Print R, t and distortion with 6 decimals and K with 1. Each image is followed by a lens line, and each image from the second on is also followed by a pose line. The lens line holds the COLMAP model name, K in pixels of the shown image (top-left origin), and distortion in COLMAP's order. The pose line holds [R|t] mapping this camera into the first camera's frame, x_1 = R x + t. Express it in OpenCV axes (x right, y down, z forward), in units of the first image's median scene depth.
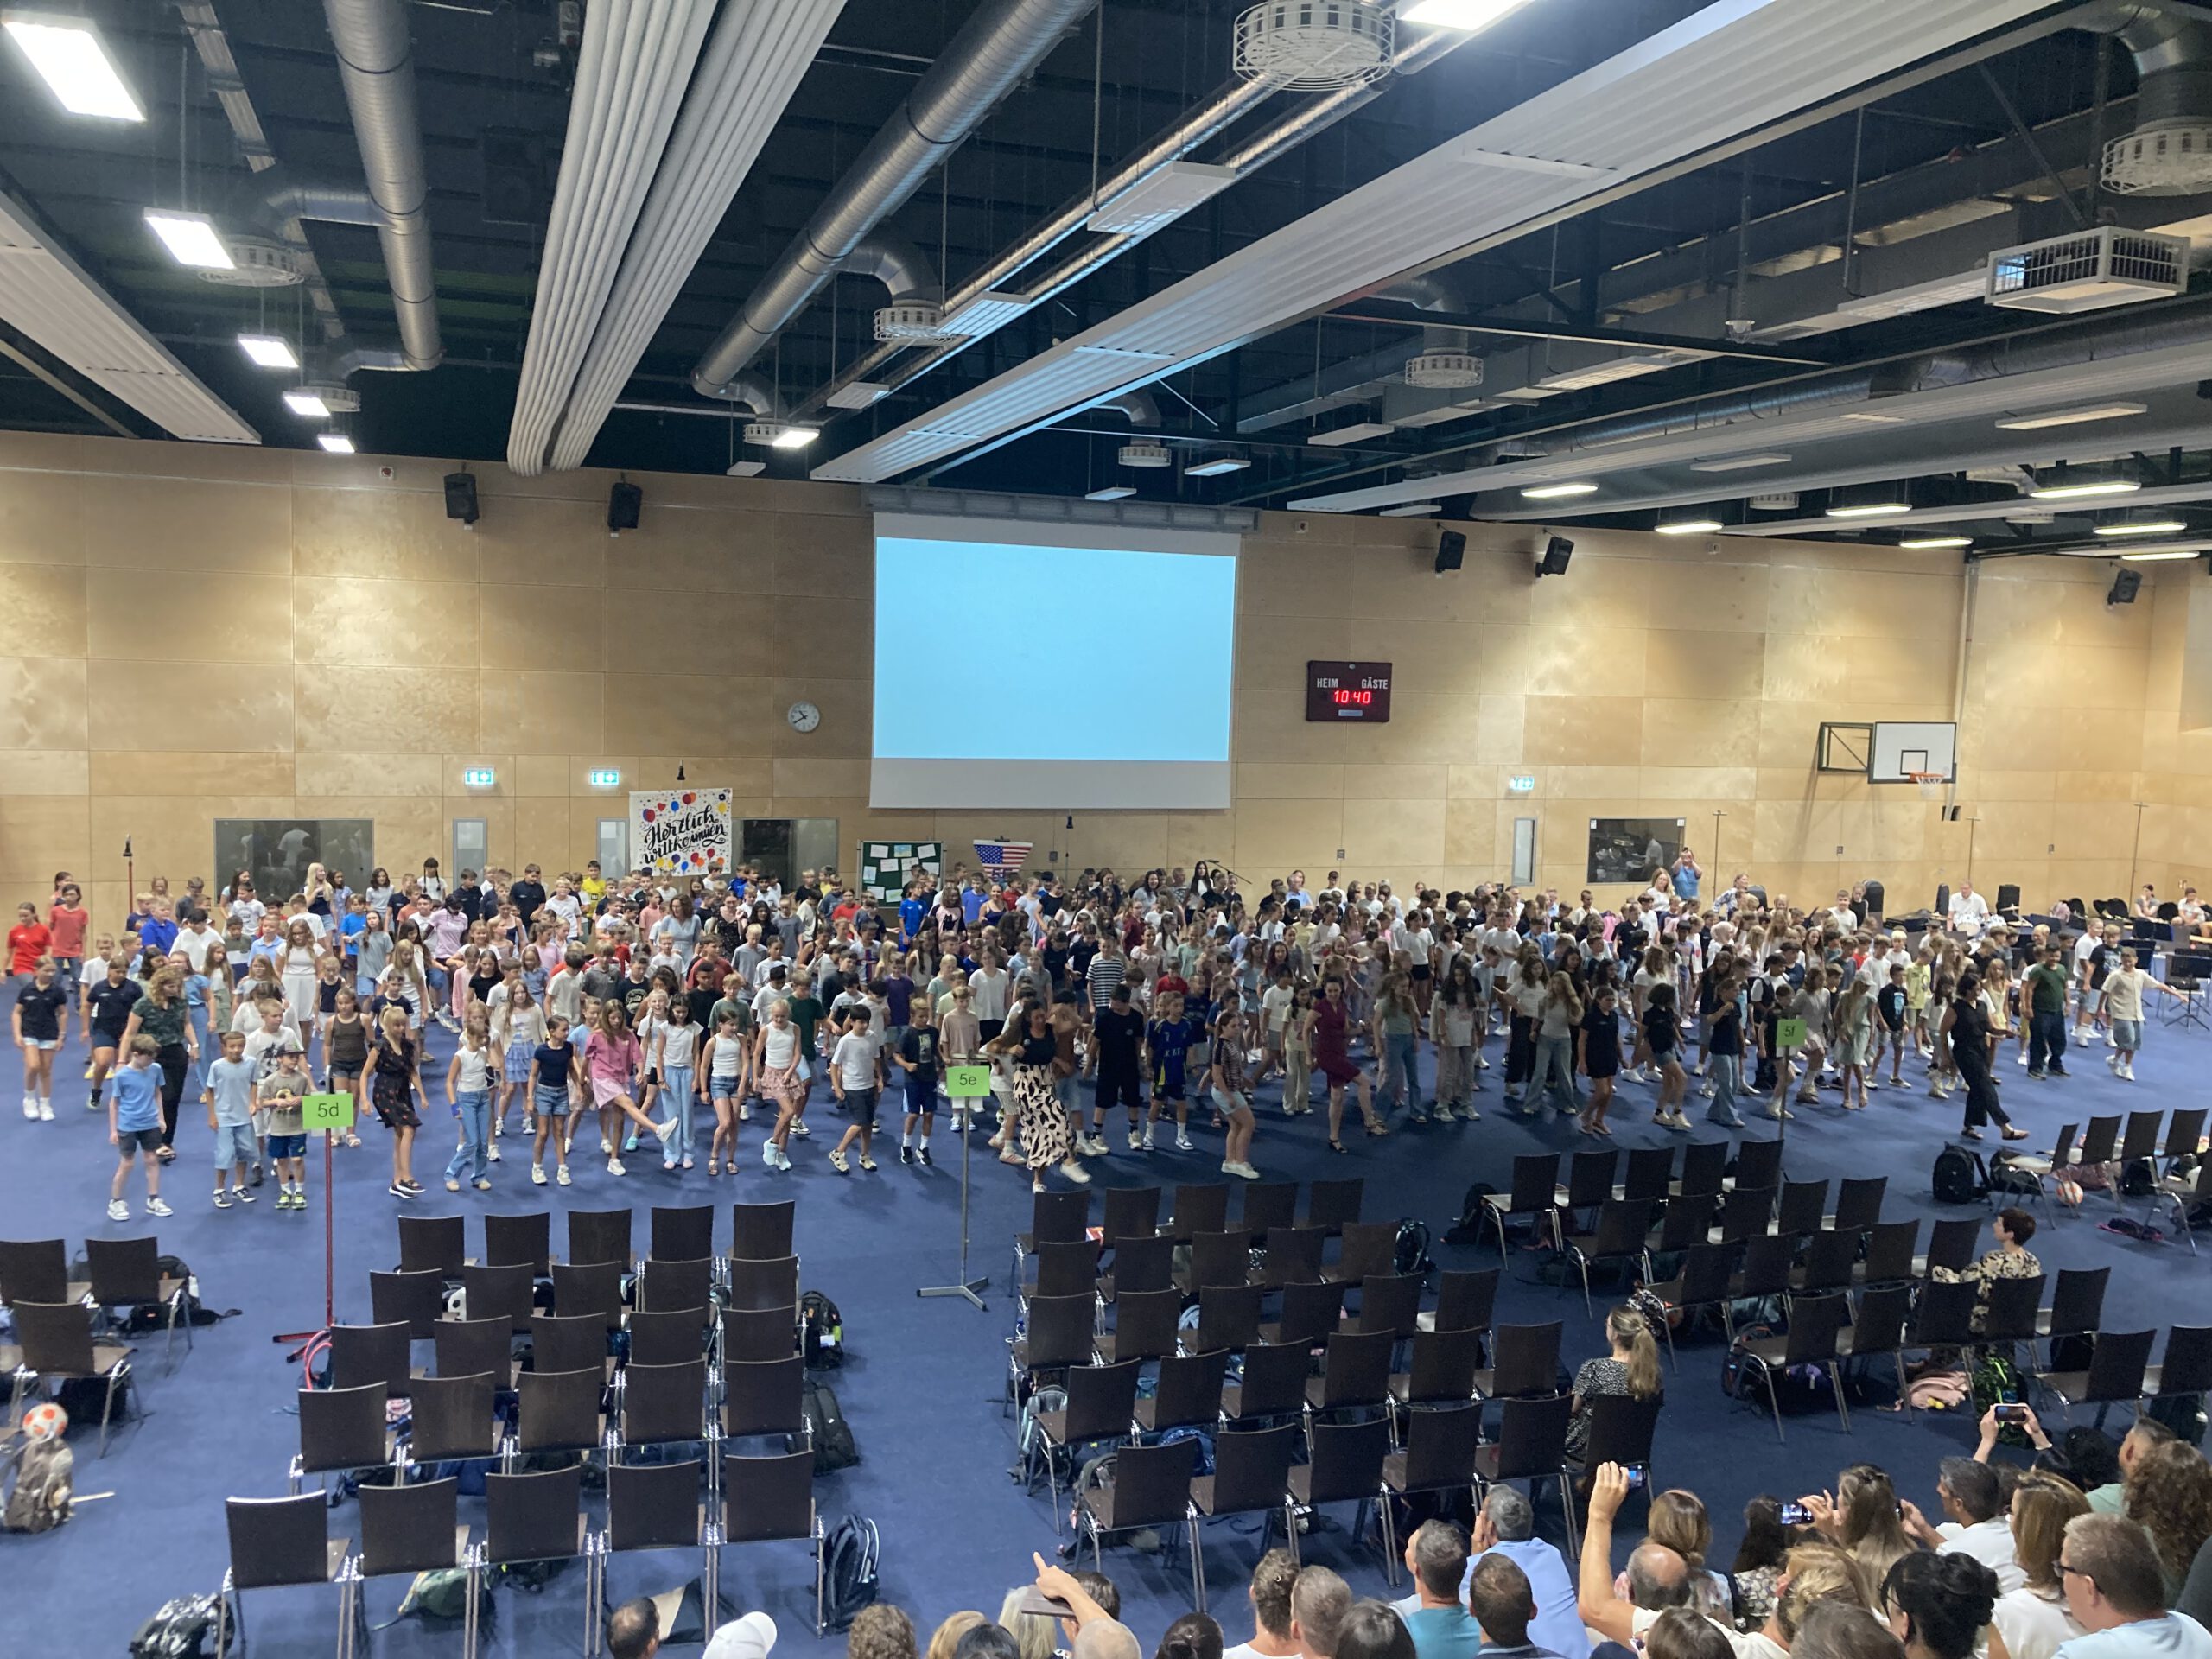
lens RADIAL K [[1785.2, 0, 1119.8], [0, 1785.2, 838.2], [0, 0, 1]] dist [0.039373, -0.052043]
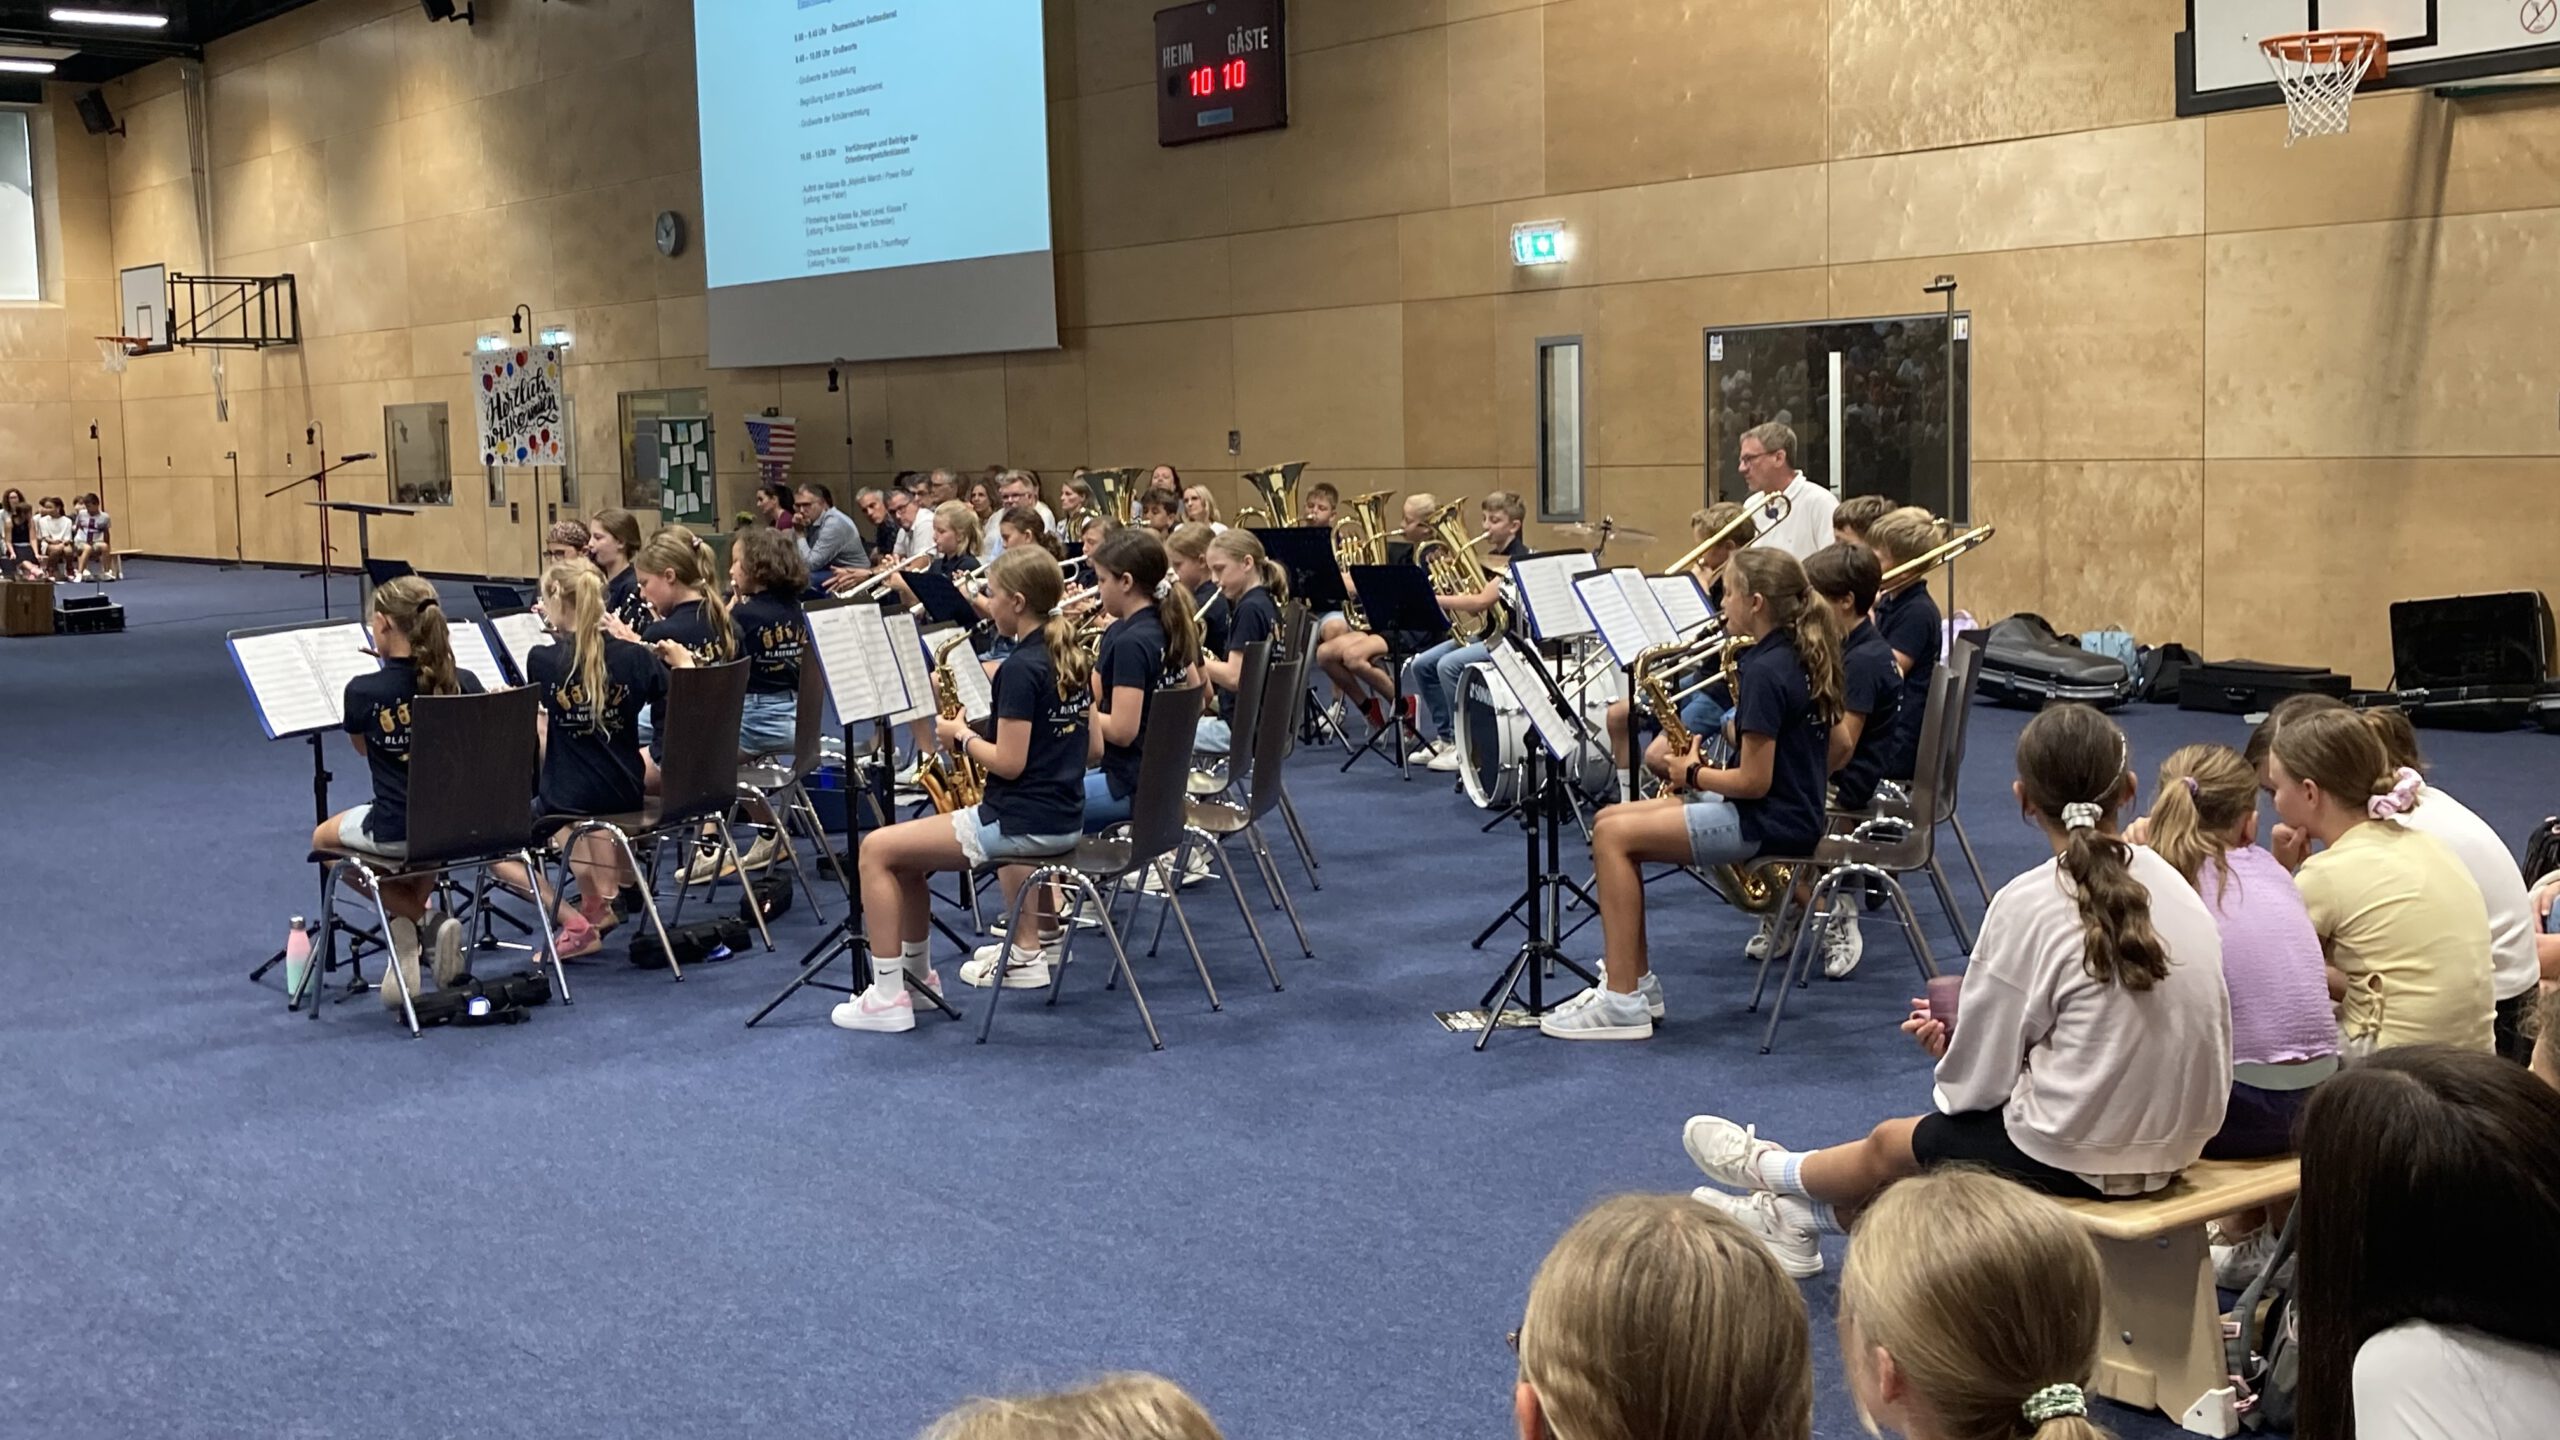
lens RADIAL K [[2867.0, 0, 1277.1], [0, 2867.0, 722.4], [0, 0, 1]] dist [0.073873, 0.000000]
pose [[0.306477, 0.056594, -0.950194, 0.913070], [-0.060369, 0.997377, 0.039932, 0.056098], [0.949962, 0.045124, 0.309089, 0.890747]]
